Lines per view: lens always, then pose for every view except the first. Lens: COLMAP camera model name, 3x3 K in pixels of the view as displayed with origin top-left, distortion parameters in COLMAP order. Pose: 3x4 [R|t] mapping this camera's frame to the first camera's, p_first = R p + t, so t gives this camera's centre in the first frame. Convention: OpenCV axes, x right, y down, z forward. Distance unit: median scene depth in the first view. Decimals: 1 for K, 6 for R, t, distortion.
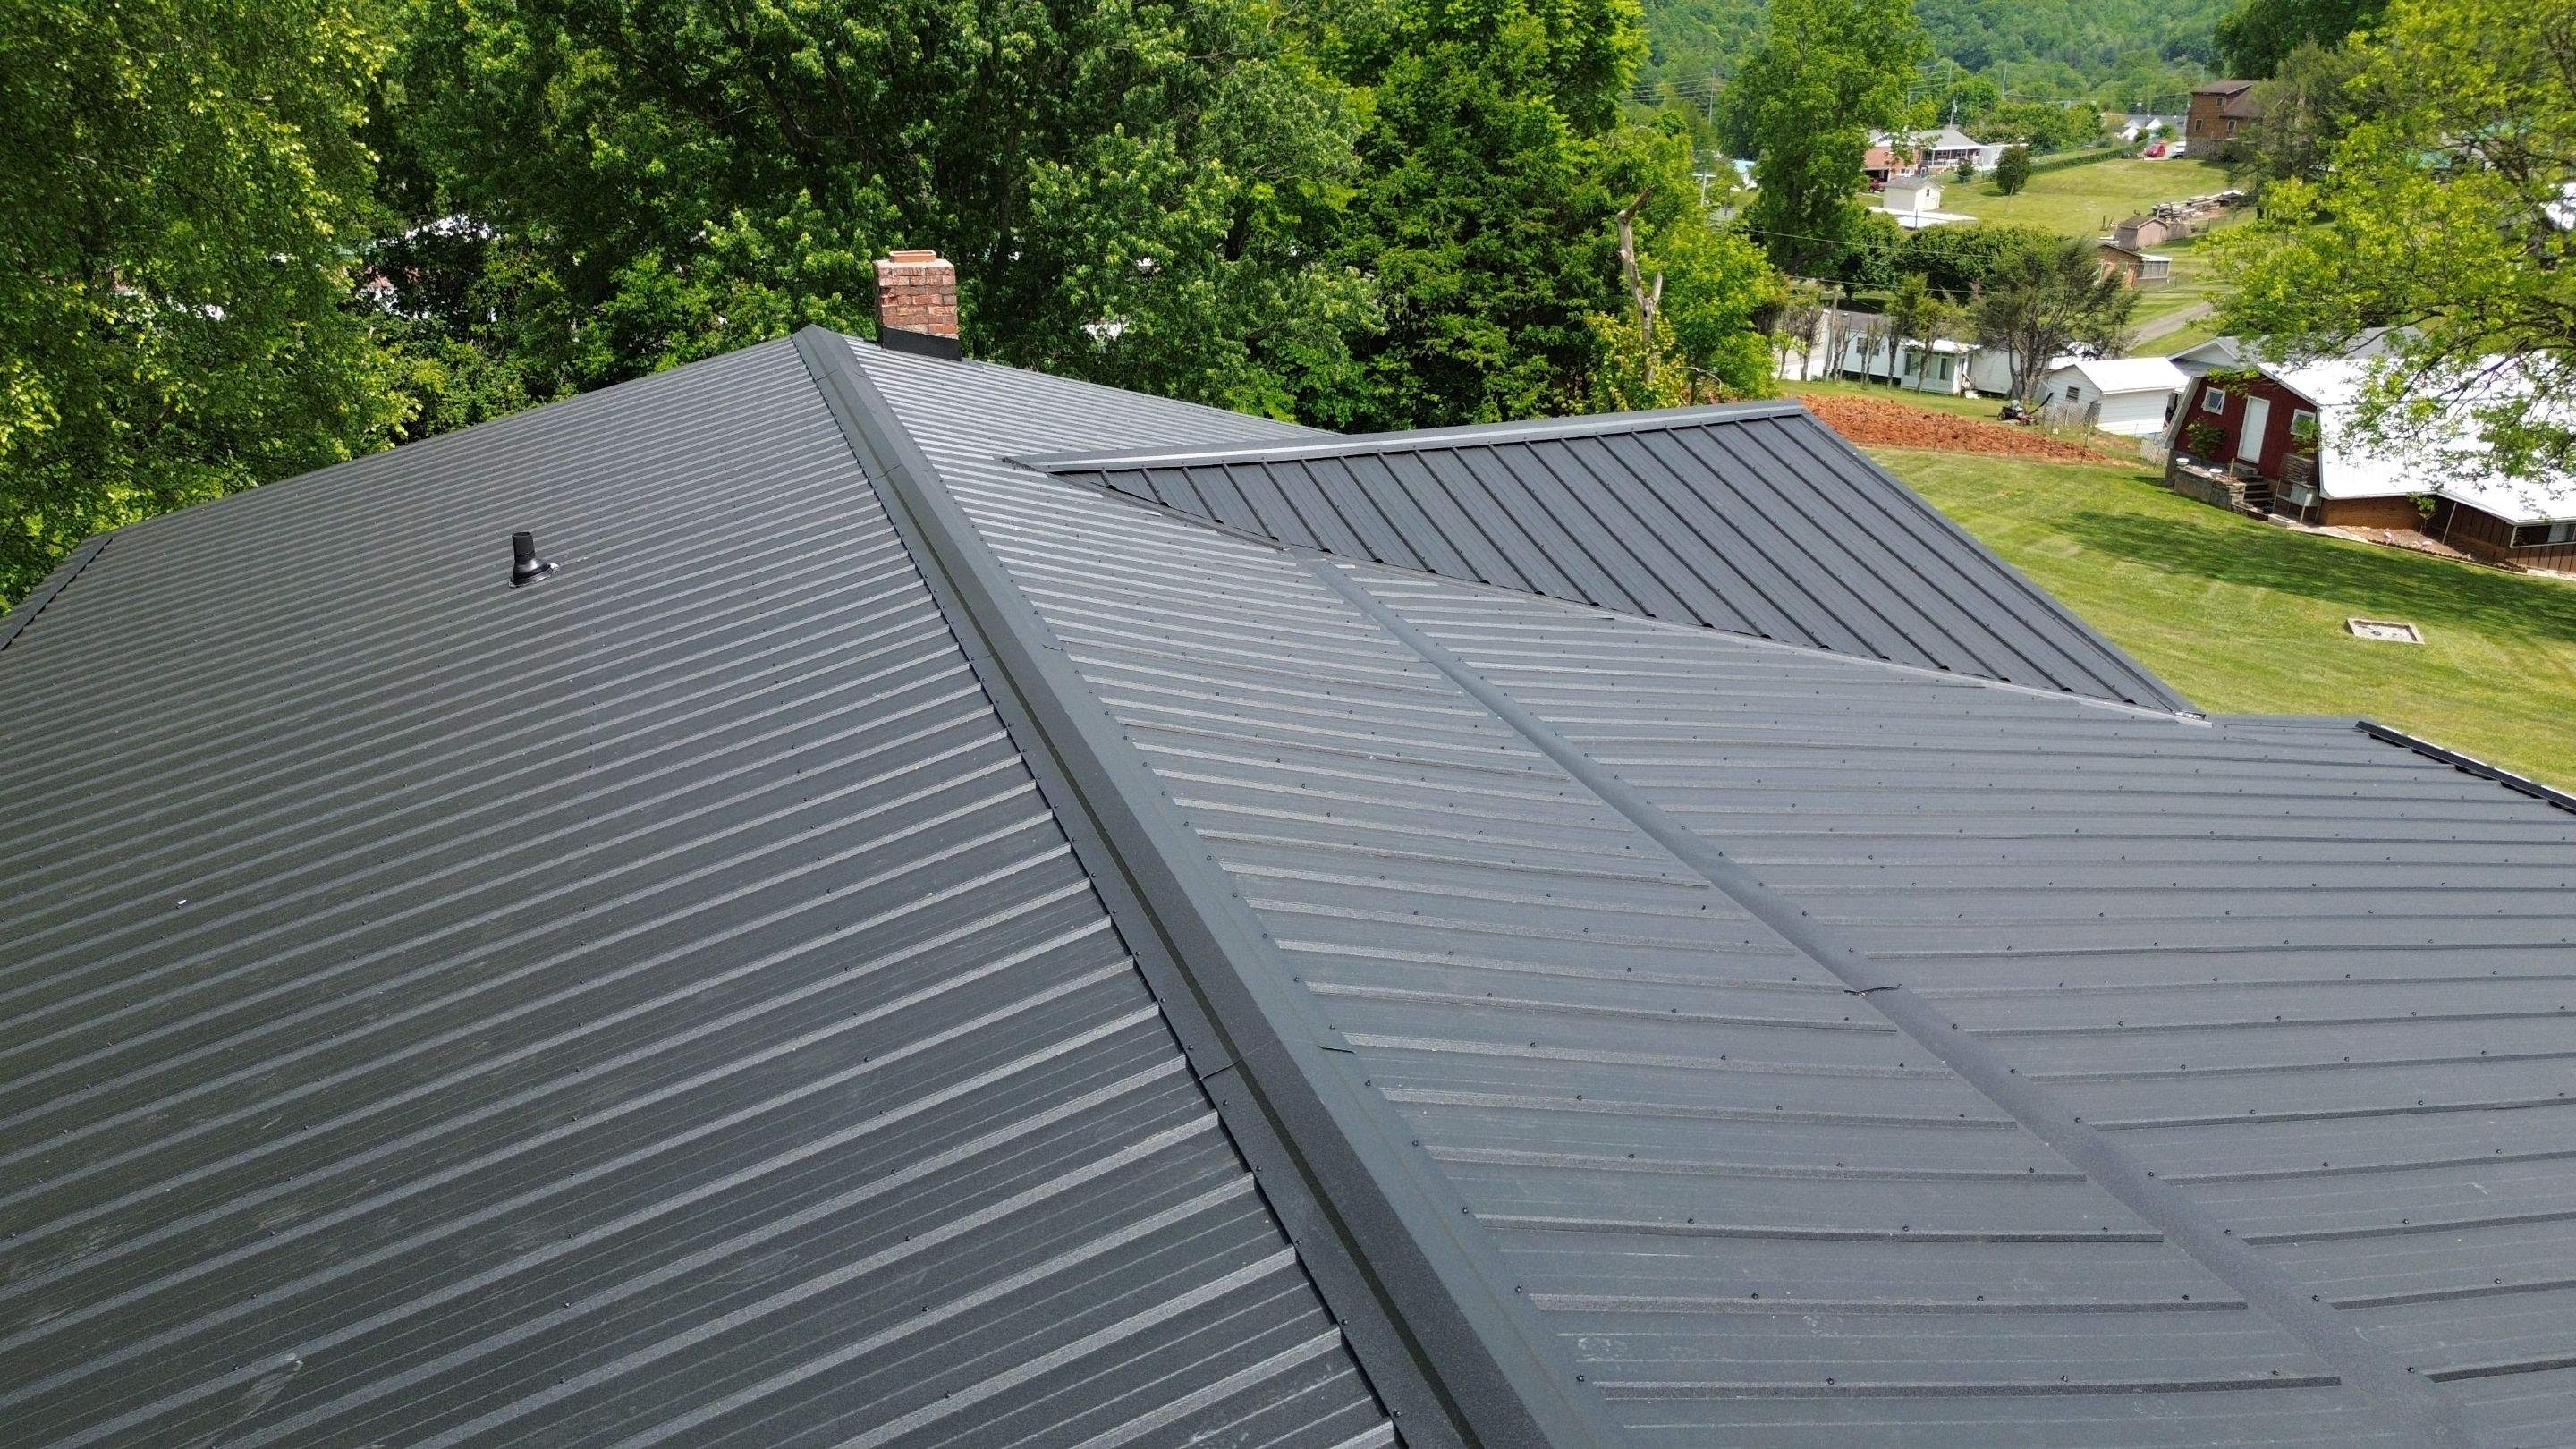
lens RADIAL K [[1824.3, 0, 1289.3], [0, 1824.3, 714.1], [0, 0, 1]] dist [0.049180, -0.052100]
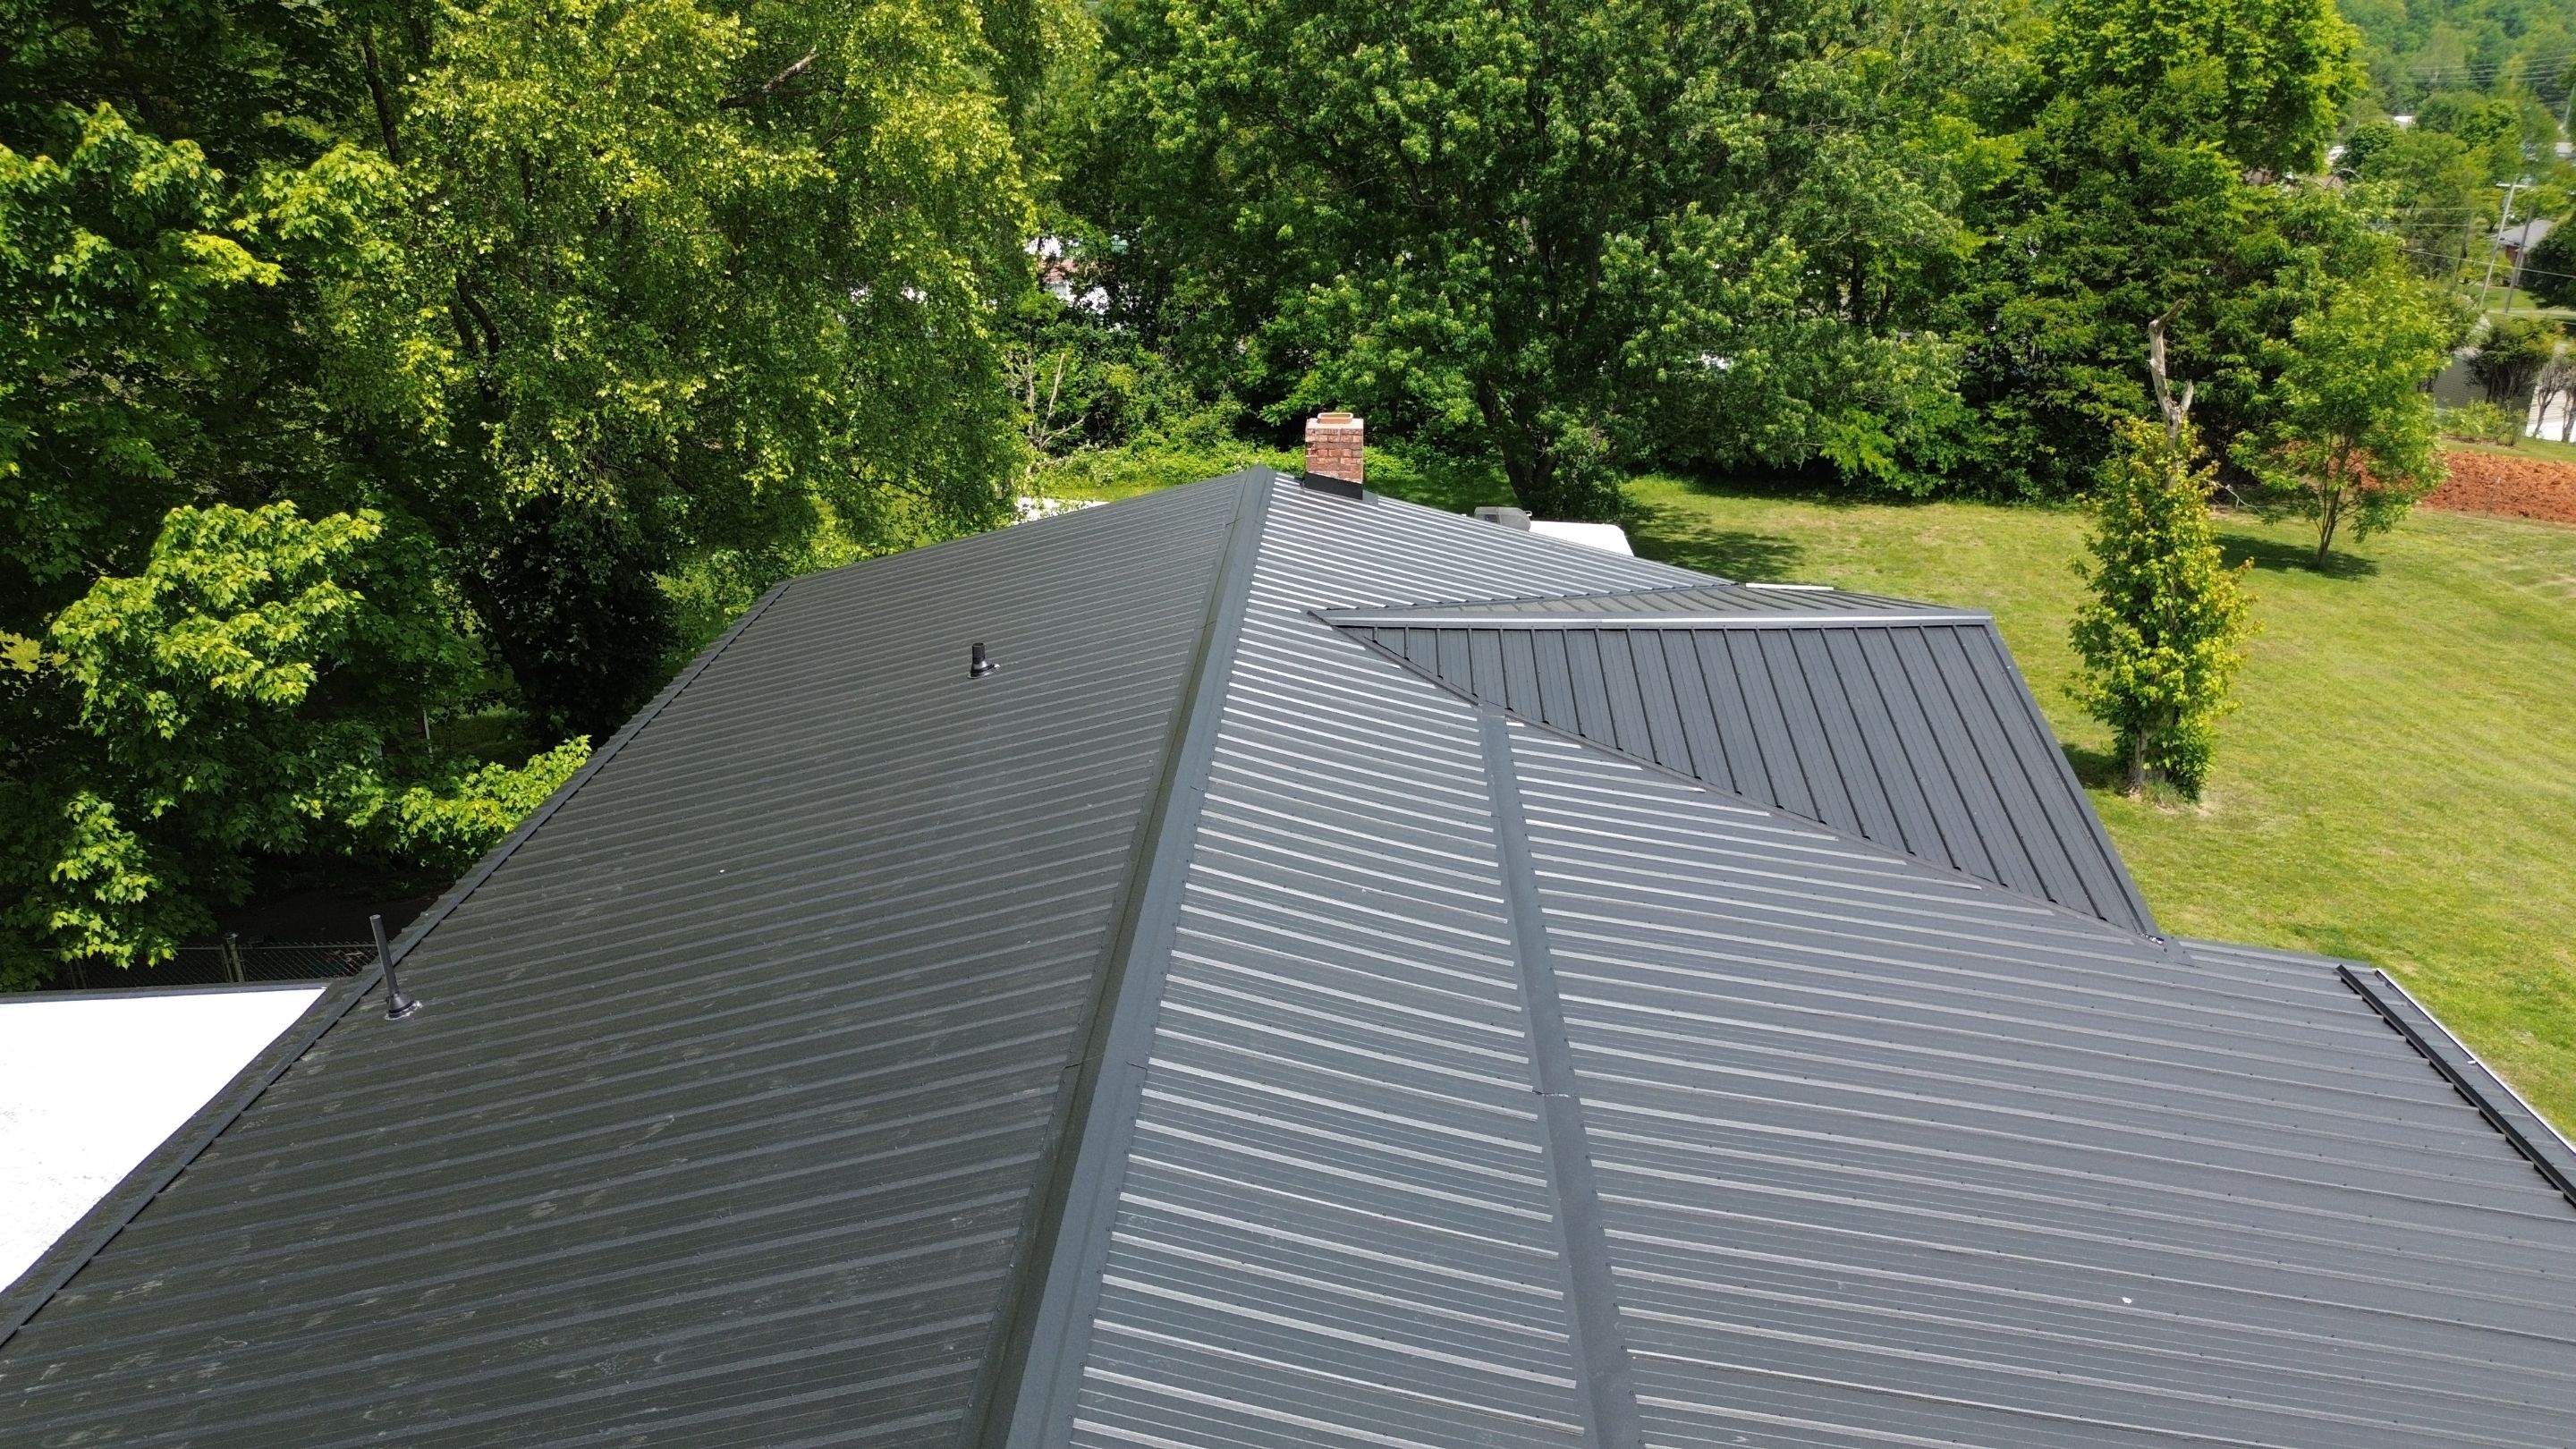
lens RADIAL K [[1824.3, 0, 1285.3], [0, 1824.3, 711.5], [0, 0, 1]] dist [0.049180, -0.052100]
pose [[0.931225, 0.118871, -0.344515, 0.054409], [-0.115679, 0.992837, 0.029888, -0.018175], [0.345600, 0.012020, 0.938305, -0.052259]]
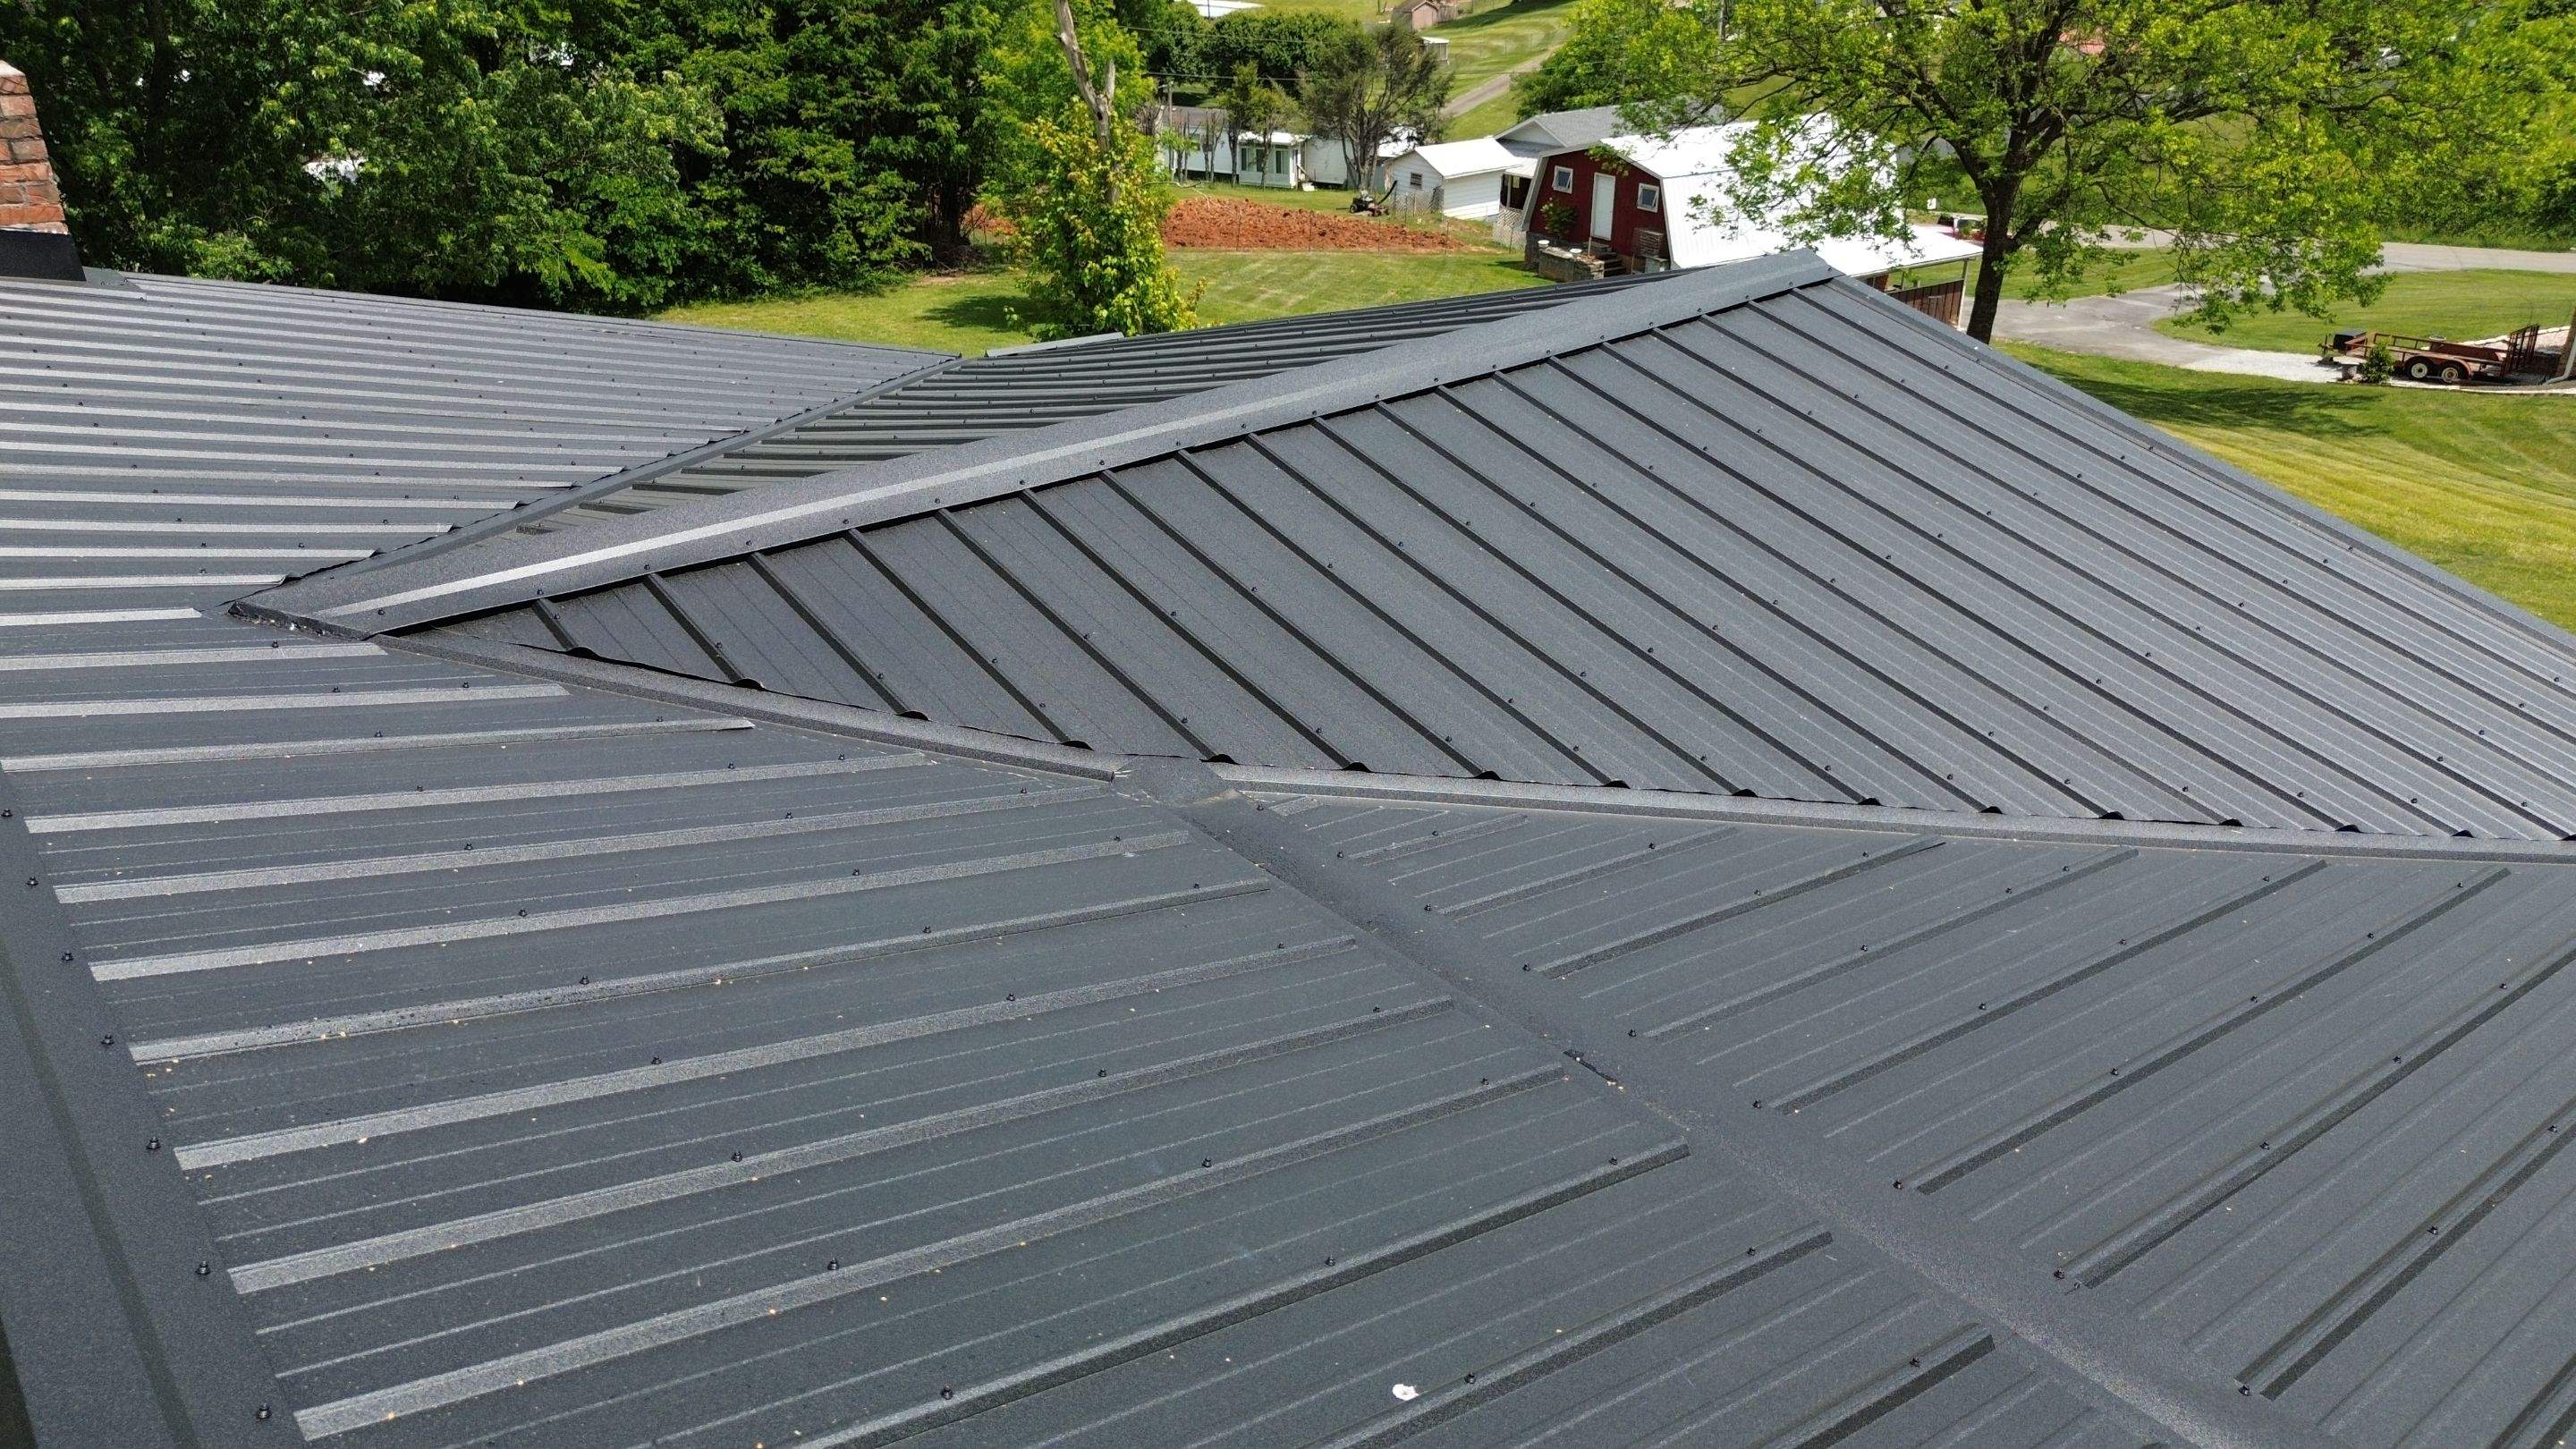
lens RADIAL K [[1824.3, 0, 1293.7], [0, 1824.3, 717.0], [0, 0, 1]] dist [0.049180, -0.052100]
pose [[0.930668, -0.158492, 0.329754, -0.015039], [0.124783, 0.984761, 0.121137, -0.023856], [-0.343928, -0.071591, 0.936263, 0.104142]]
